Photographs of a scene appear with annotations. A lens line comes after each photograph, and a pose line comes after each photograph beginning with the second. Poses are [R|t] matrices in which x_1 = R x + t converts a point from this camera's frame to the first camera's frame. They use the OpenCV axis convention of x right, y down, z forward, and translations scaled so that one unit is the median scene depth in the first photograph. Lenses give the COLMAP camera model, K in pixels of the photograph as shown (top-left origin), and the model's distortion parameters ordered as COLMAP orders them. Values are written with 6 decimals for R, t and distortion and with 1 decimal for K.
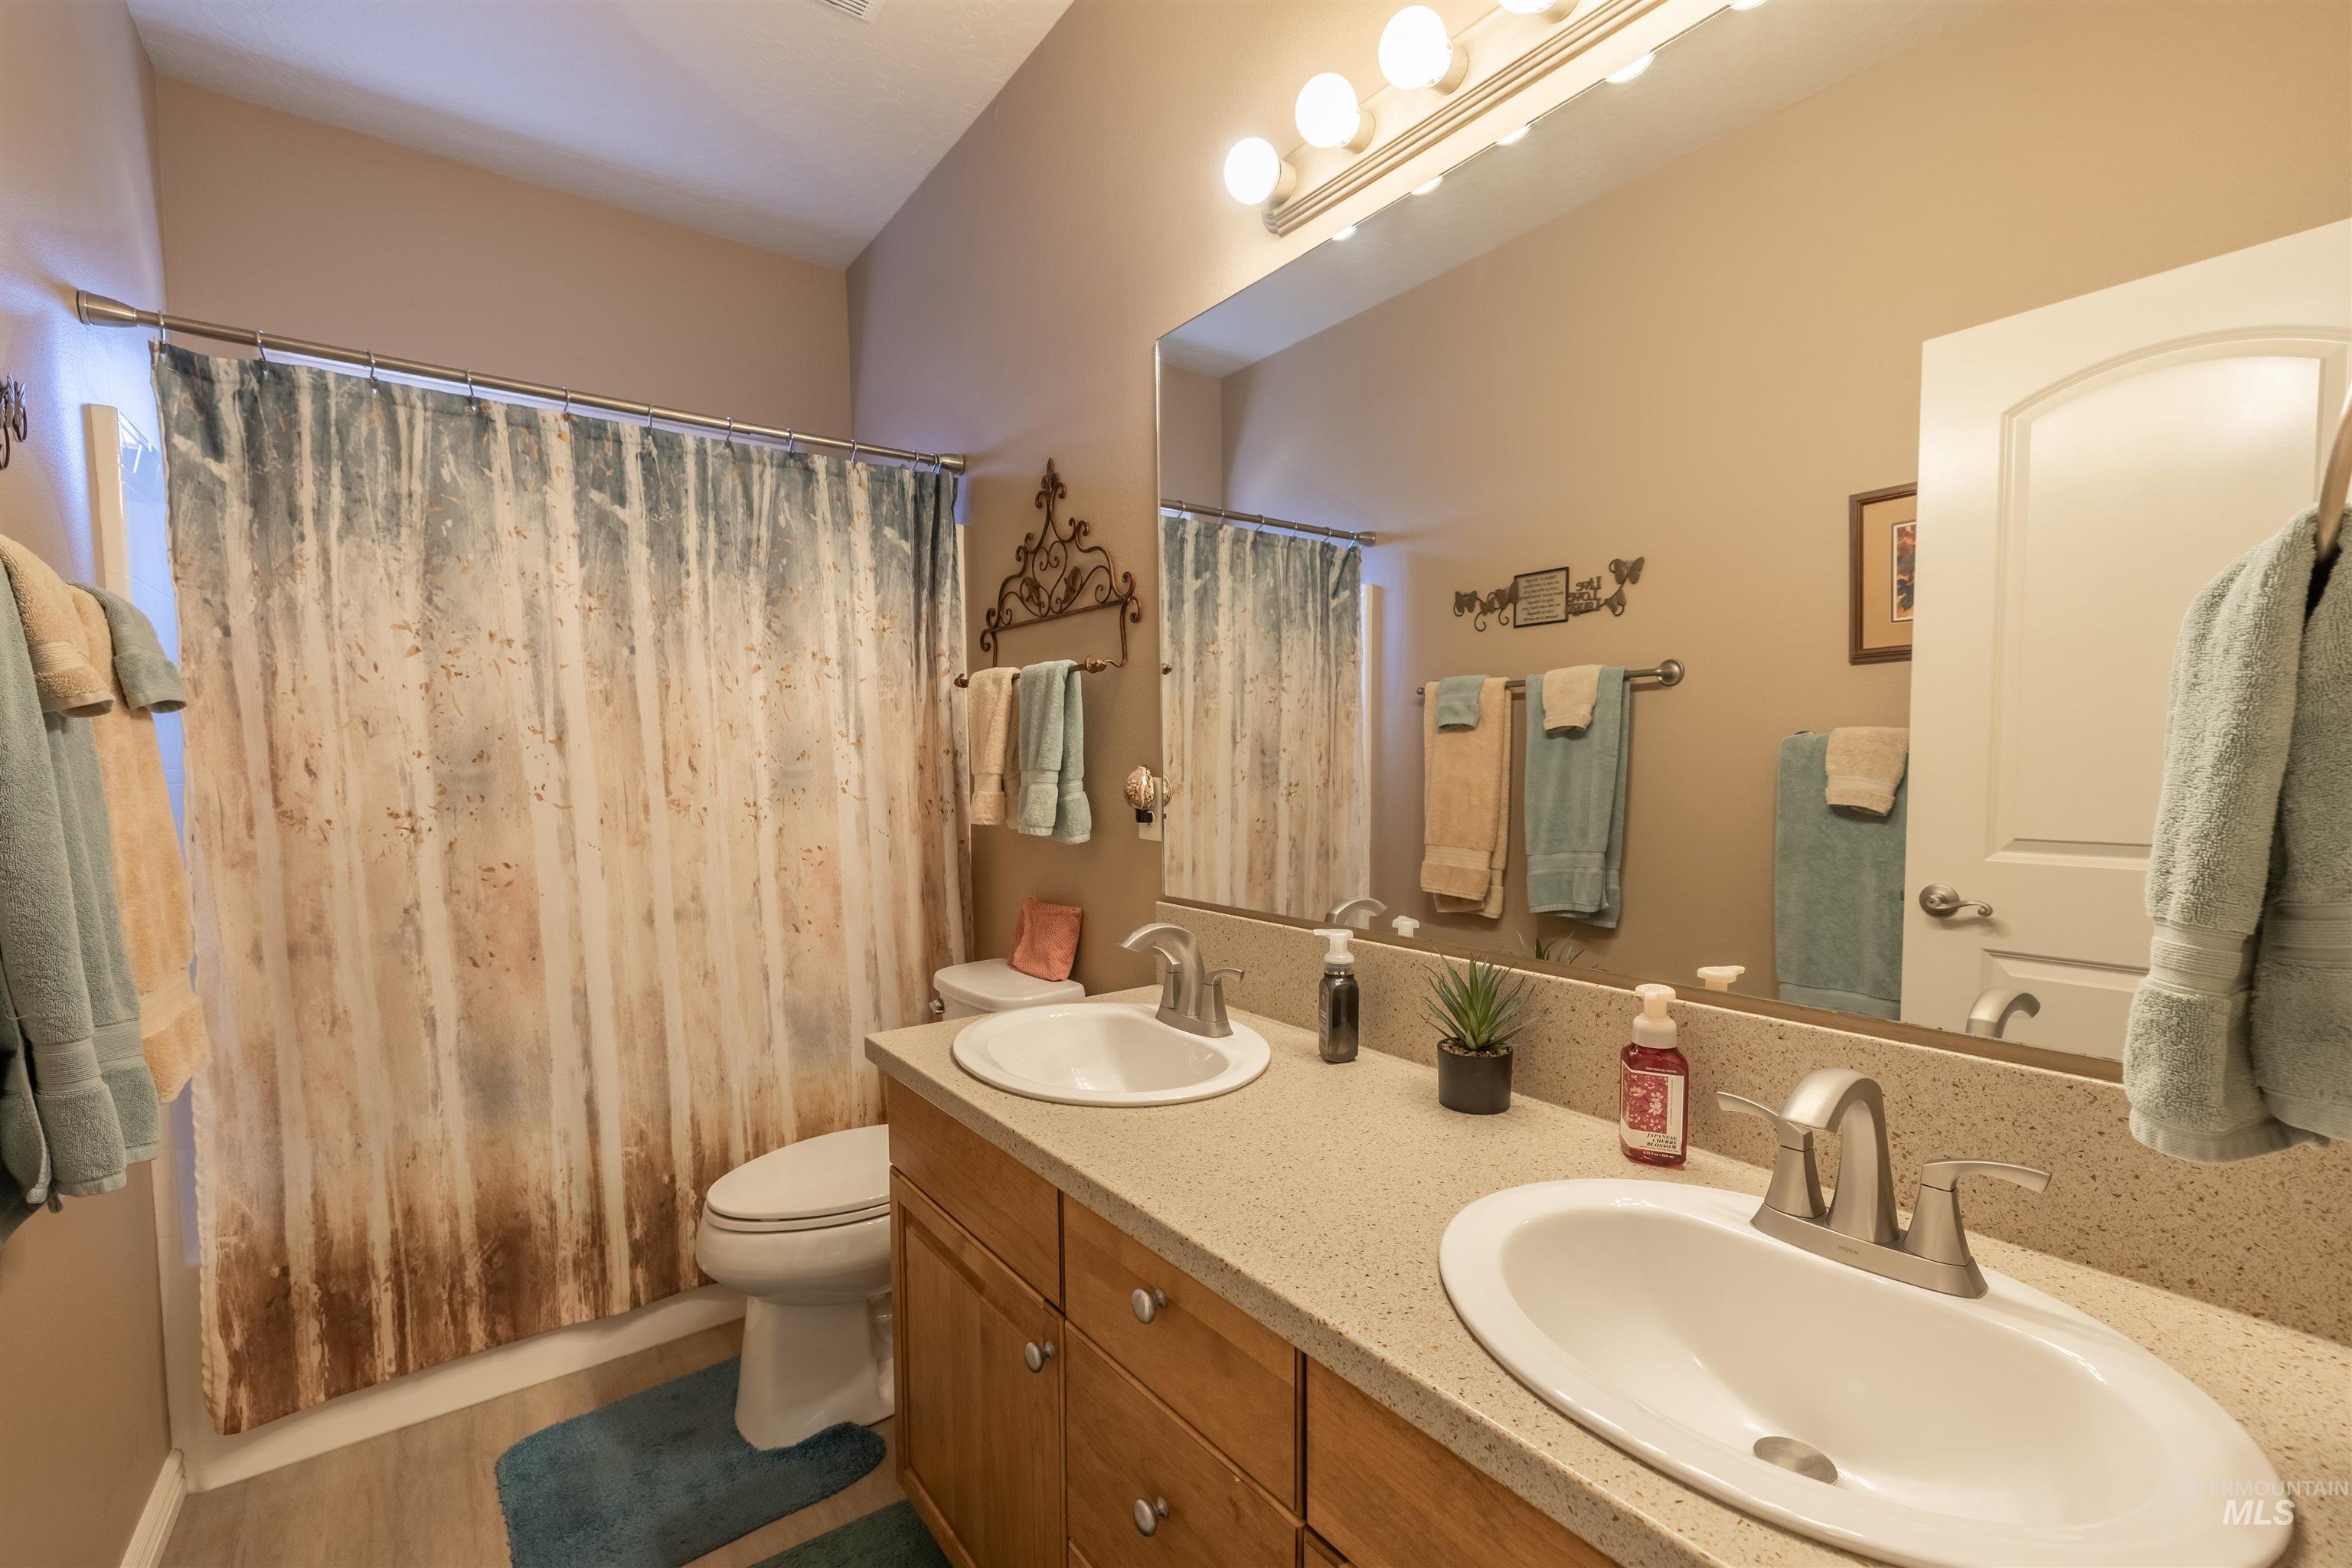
lens RADIAL K [[1014.1, 0, 1176.8], [0, 1014.1, 779.4], [0, 0, 1]] dist [-0.002389, 0.000359]
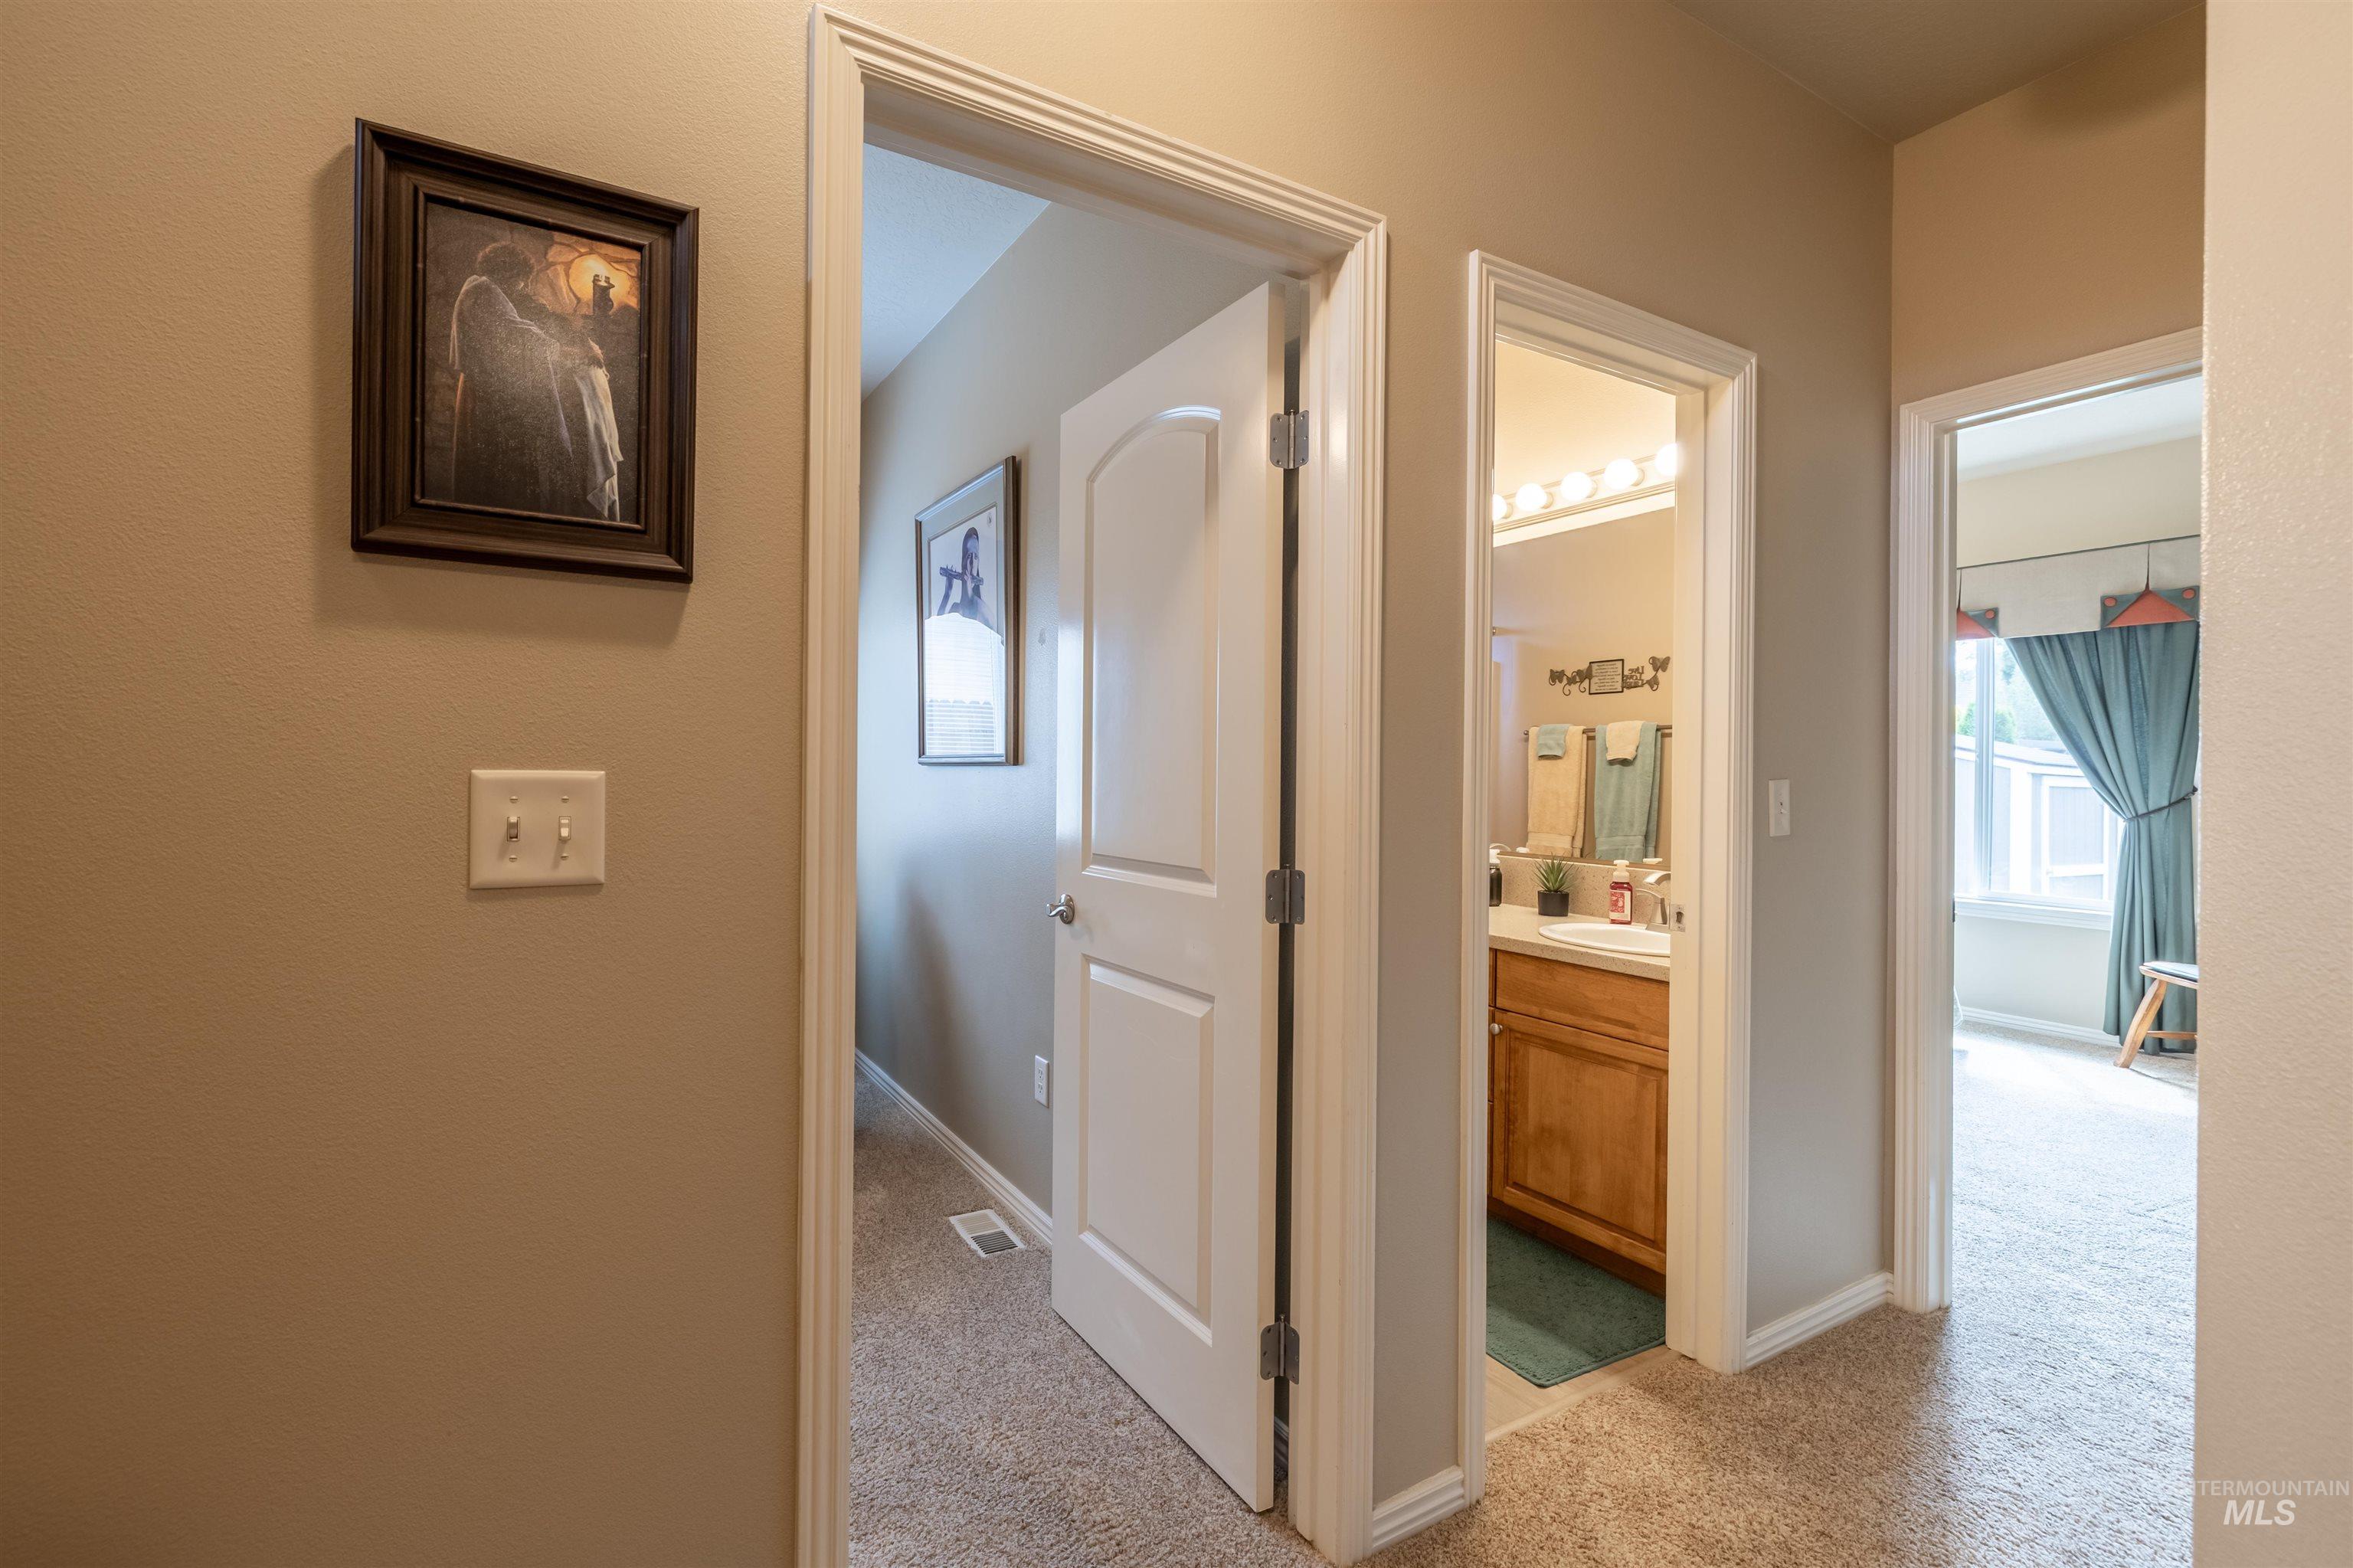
lens RADIAL K [[1014.6, 0, 1118.0], [0, 1014.6, 769.1], [0, 0, 1]] dist [-0.002389, 0.000359]
pose [[0.990392, 0.015693, -0.137397, -0.186536], [-0.018898, 0.999578, -0.022051, 0.016087], [0.136993, 0.024436, 0.990271, -0.705895]]
